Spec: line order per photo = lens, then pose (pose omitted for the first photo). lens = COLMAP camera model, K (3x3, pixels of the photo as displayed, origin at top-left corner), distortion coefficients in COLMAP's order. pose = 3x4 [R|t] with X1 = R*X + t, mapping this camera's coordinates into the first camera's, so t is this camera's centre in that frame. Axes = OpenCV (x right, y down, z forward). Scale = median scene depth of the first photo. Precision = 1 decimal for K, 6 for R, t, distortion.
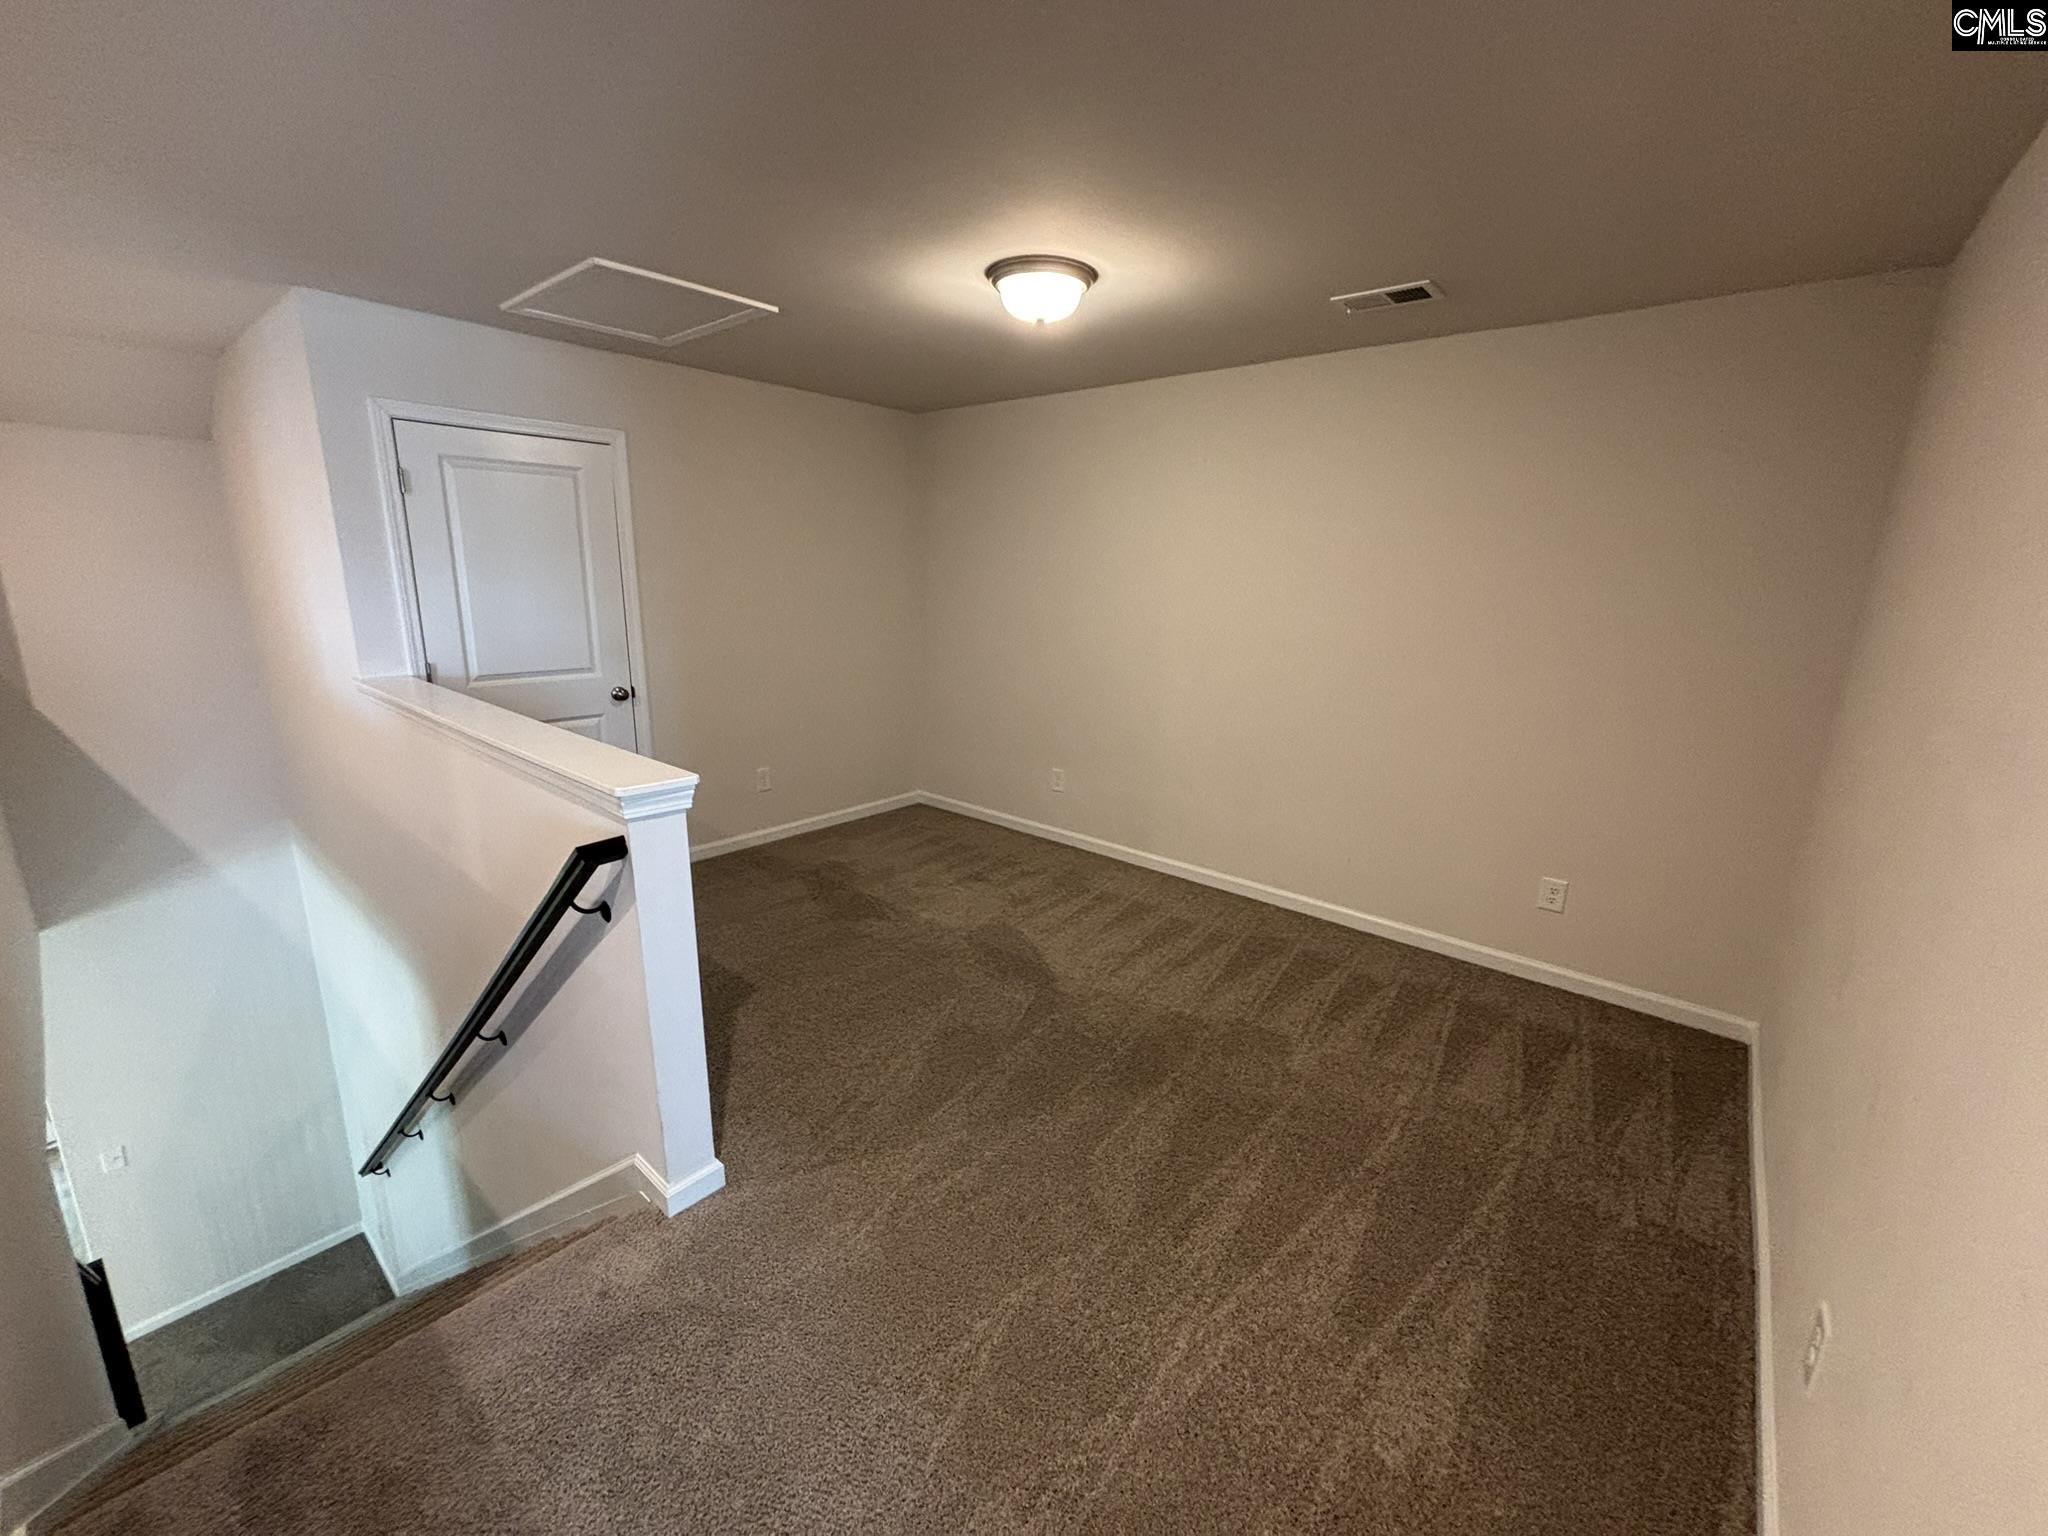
lens RADIAL K [[824.8, 0, 1019.2], [0, 824.8, 764.3], [0, 0, 1]] dist [0.005981, -0.000487]
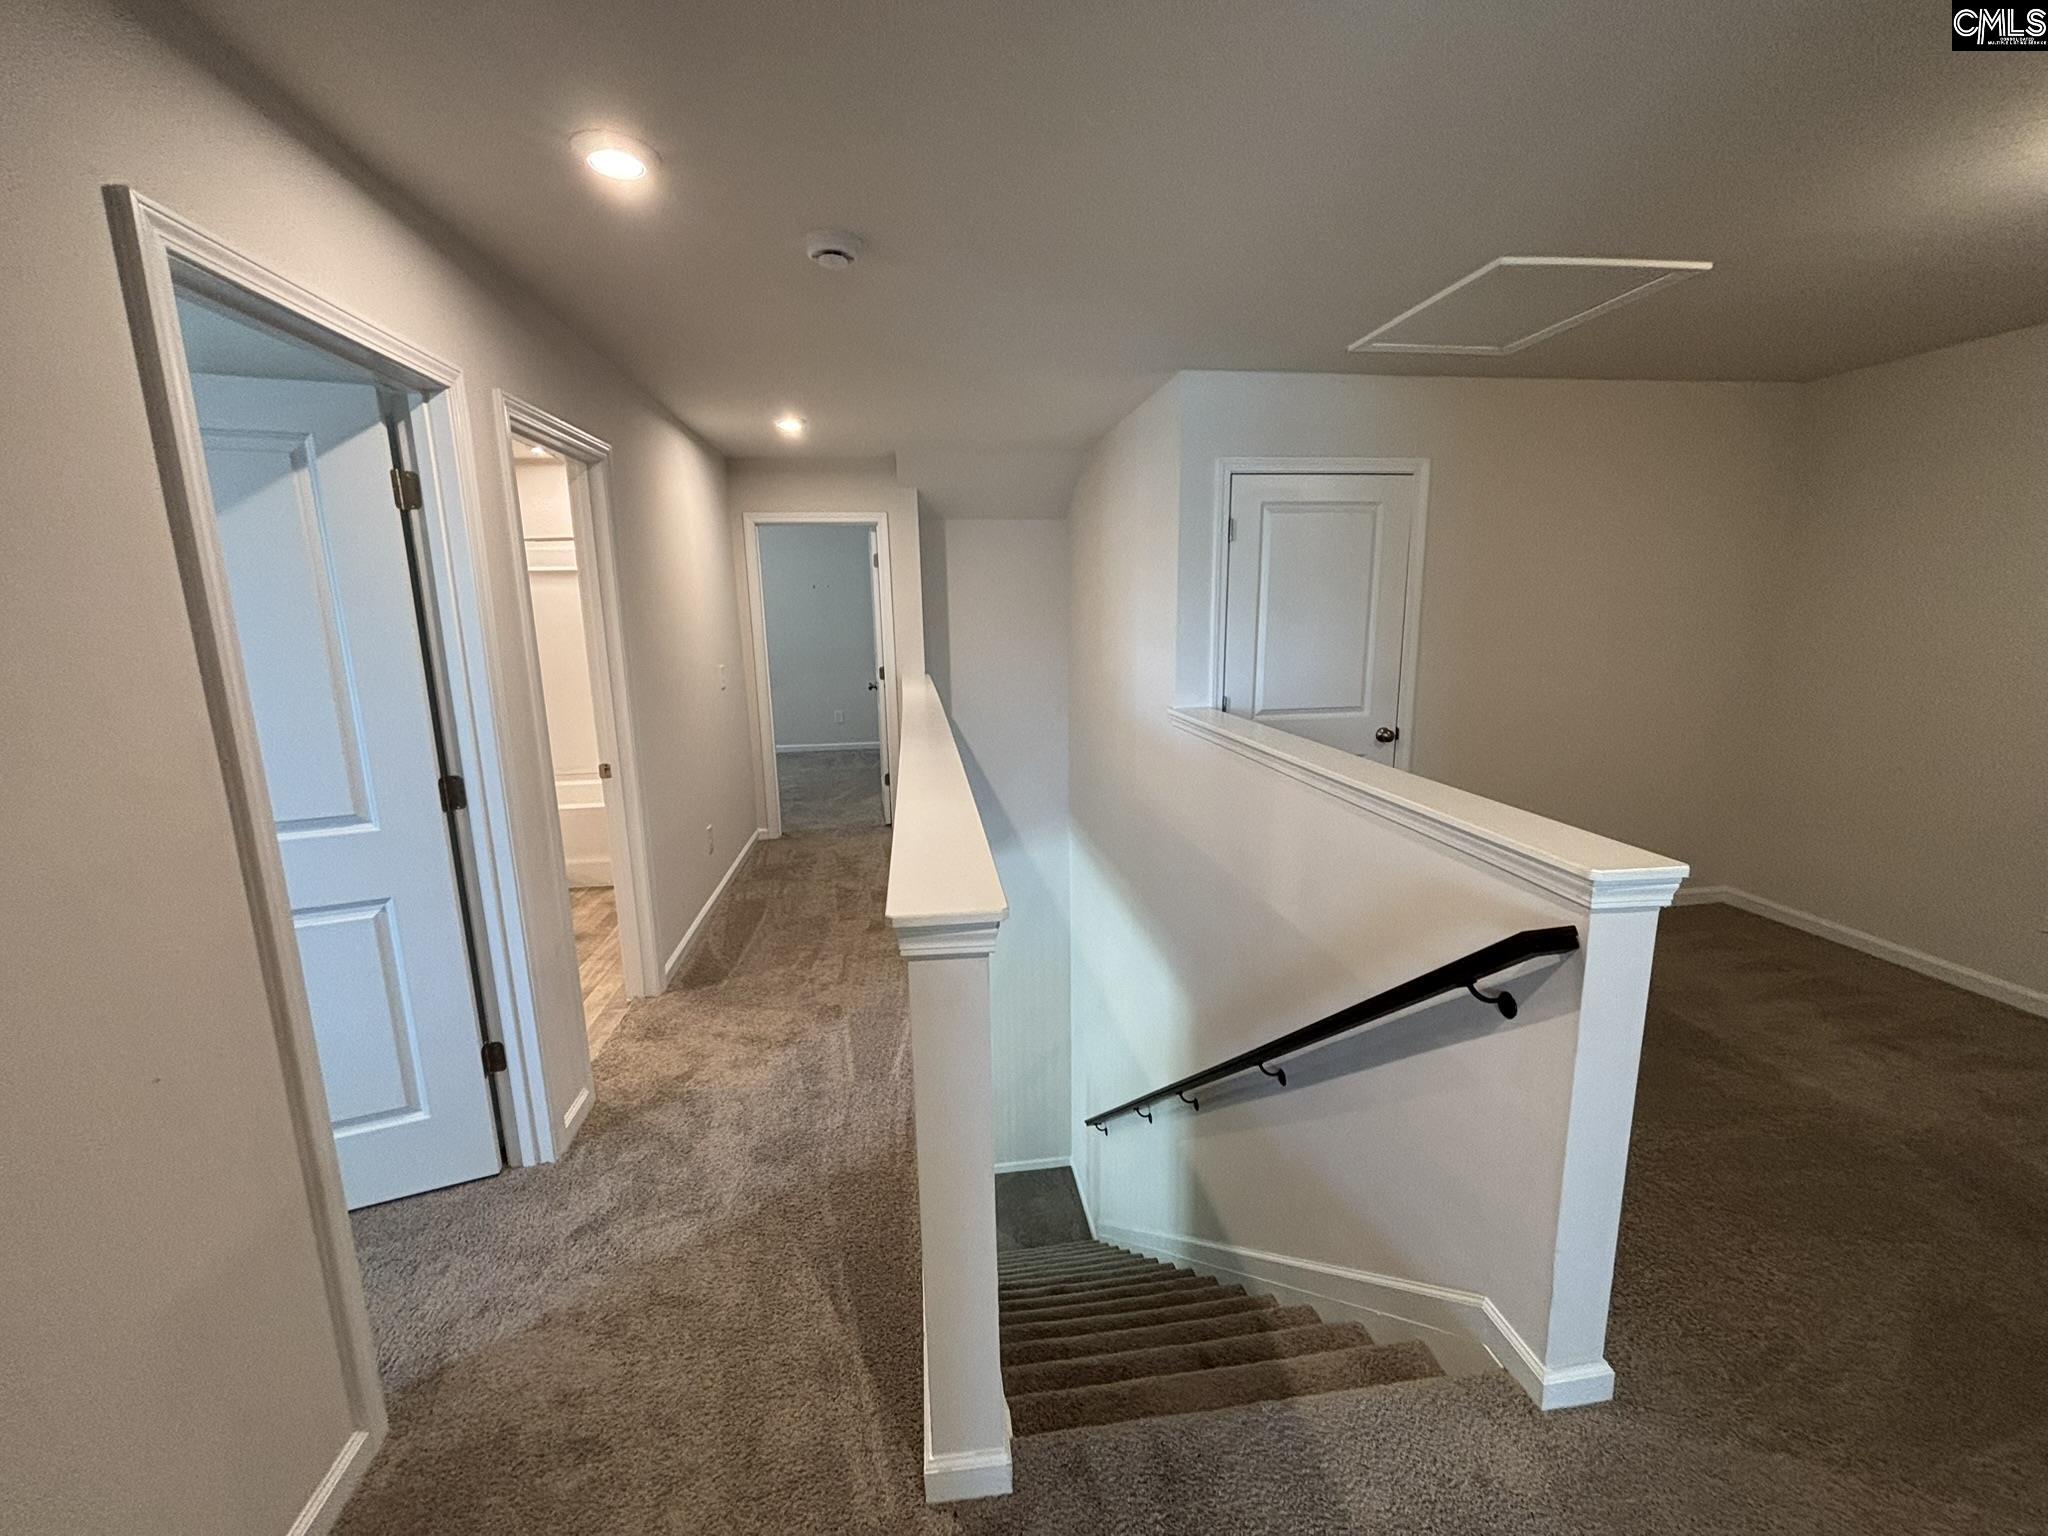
lens RADIAL K [[824.8, 0, 1026.0], [0, 824.8, 767.5], [0, 0, 1]] dist [0.005981, -0.000487]
pose [[0.753371, 0.096659, -0.650453, -0.203138], [-0.123189, 0.992372, 0.004788, -0.002728], [0.645954, 0.076521, 0.759532, 0.020257]]
